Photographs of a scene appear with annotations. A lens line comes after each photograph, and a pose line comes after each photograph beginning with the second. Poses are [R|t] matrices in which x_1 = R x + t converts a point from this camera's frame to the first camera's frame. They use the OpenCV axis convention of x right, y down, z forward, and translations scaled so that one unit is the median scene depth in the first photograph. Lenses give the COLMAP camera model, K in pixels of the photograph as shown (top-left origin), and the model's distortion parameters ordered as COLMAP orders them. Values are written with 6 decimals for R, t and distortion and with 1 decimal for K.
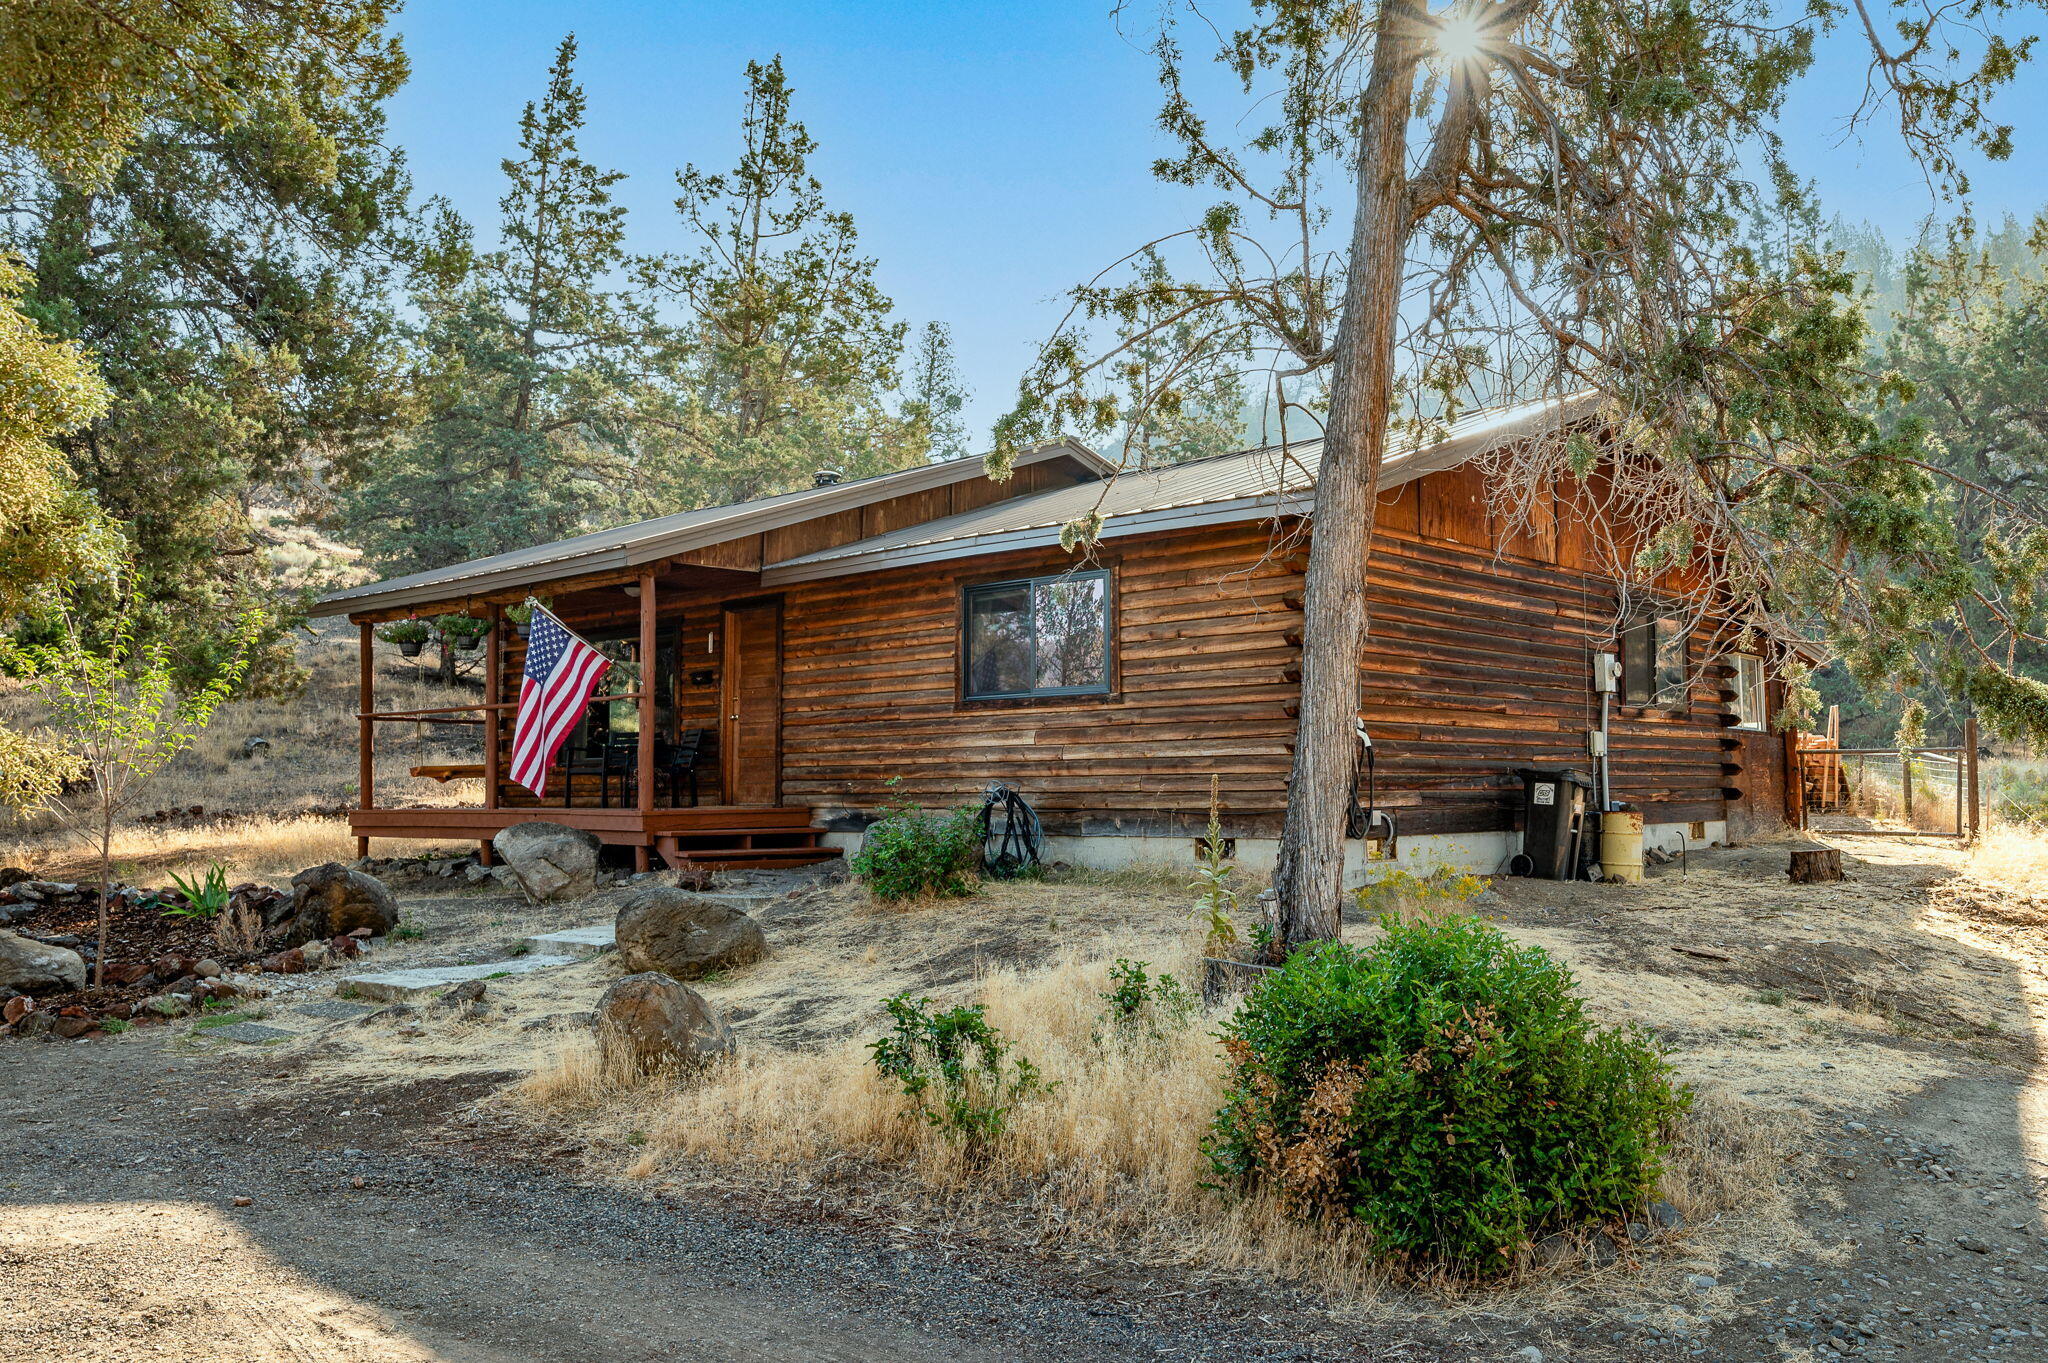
lens RADIAL K [[1185.1, 0, 1049.4], [0, 1185.1, 704.2], [0, 0, 1]] dist [-0.003953, -0.000043]
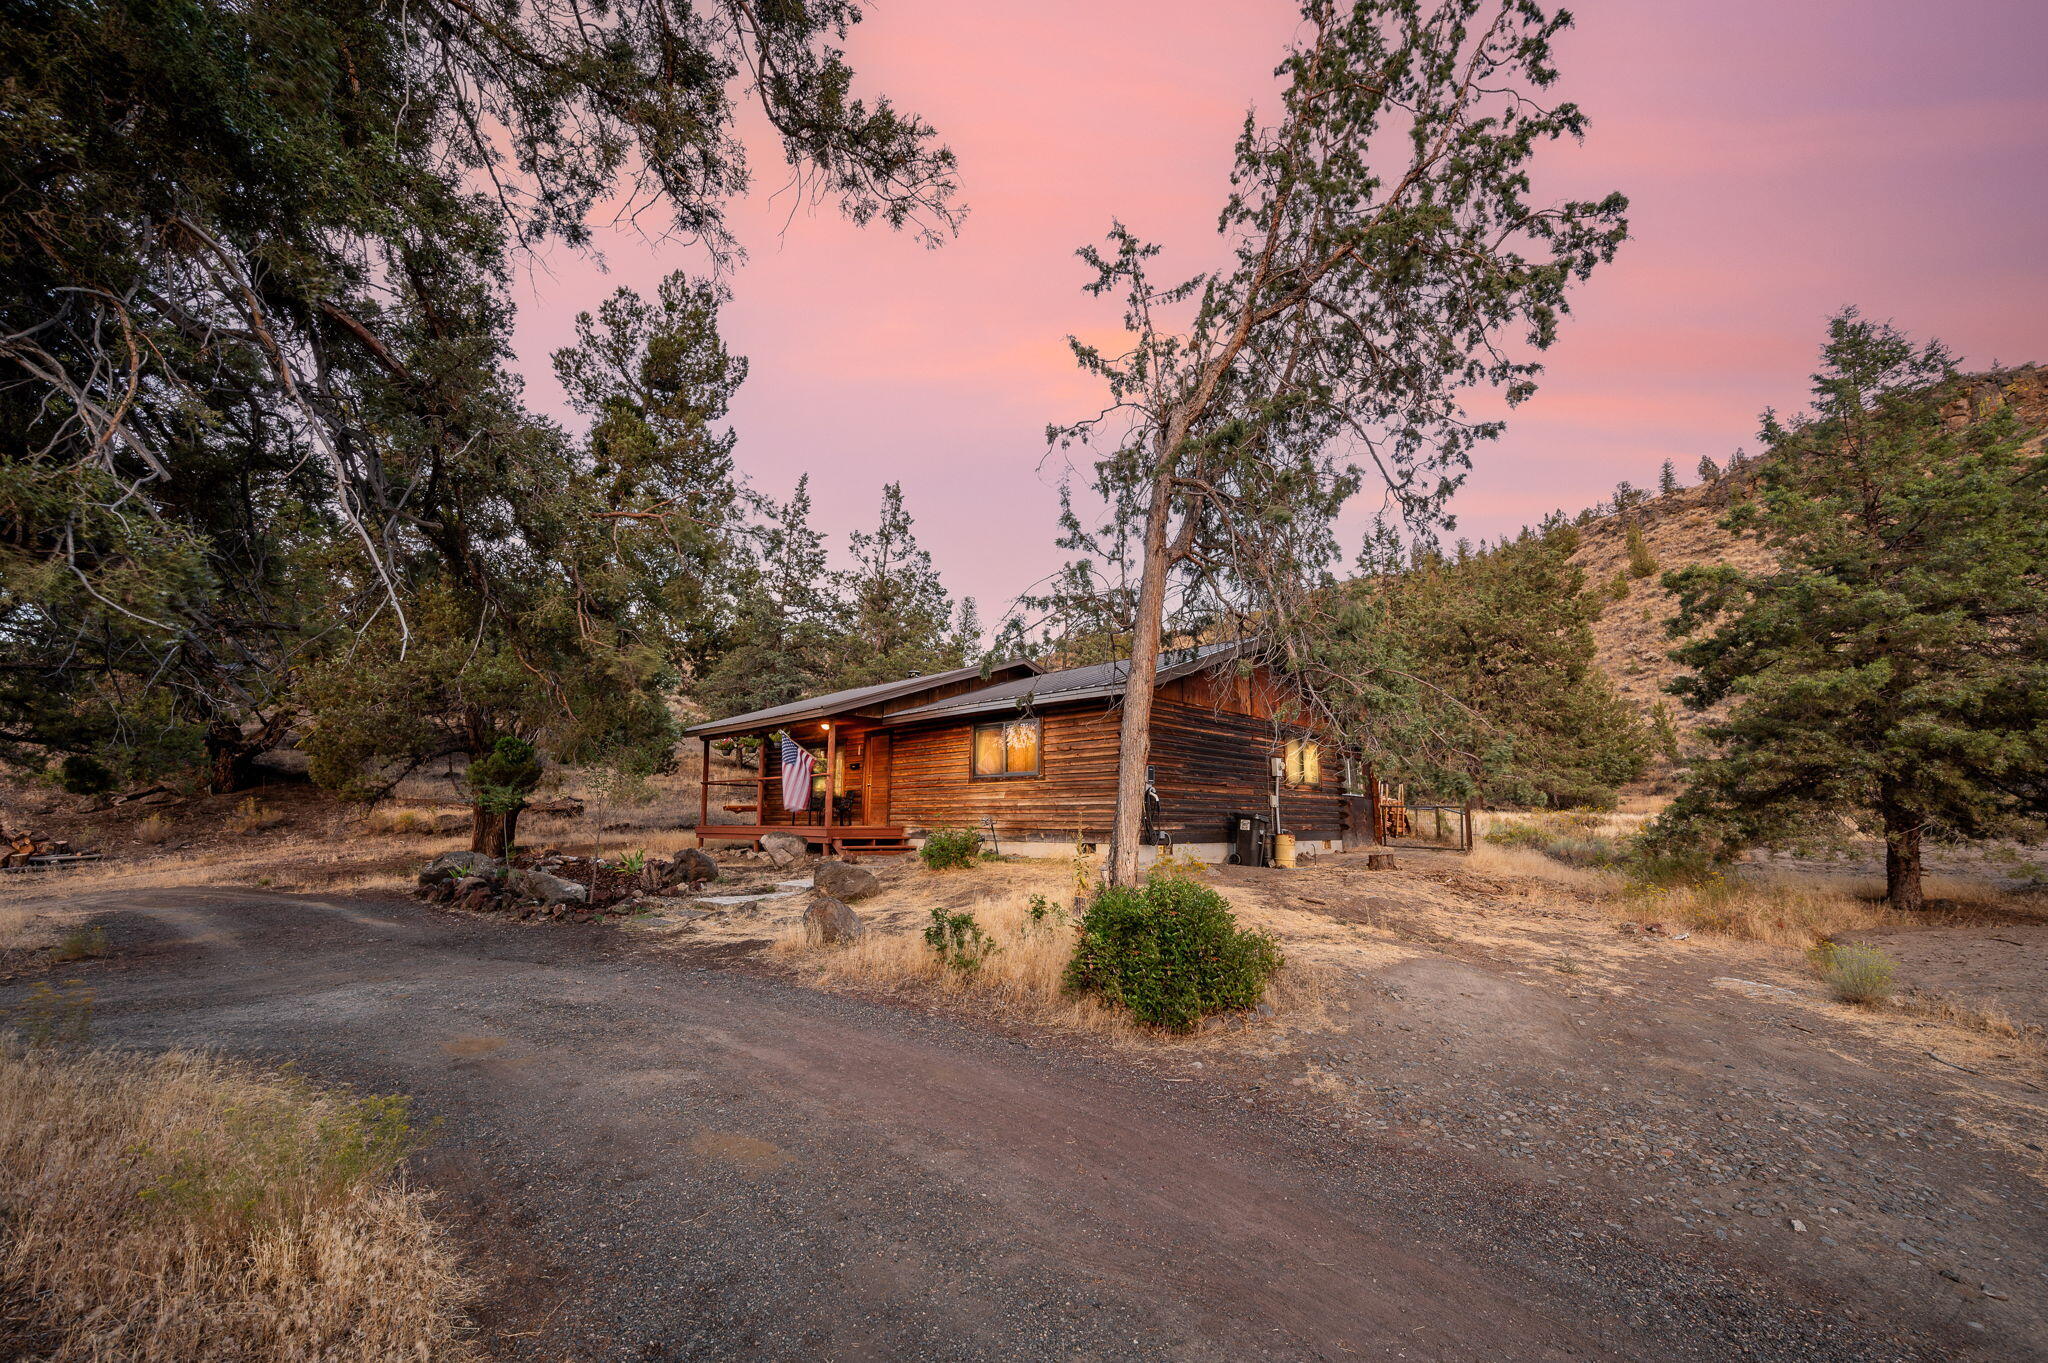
lens RADIAL K [[822.3, 0, 1024.4], [0, 822.3, 695.3], [0, 0, 1]] dist [-0.000653, -0.000084]
pose [[0.996703, 0.000723, -0.081130, 0.153039], [-0.008797, 0.995028, -0.099209, -0.005323], [0.080655, 0.099596, 0.991754, -0.533986]]
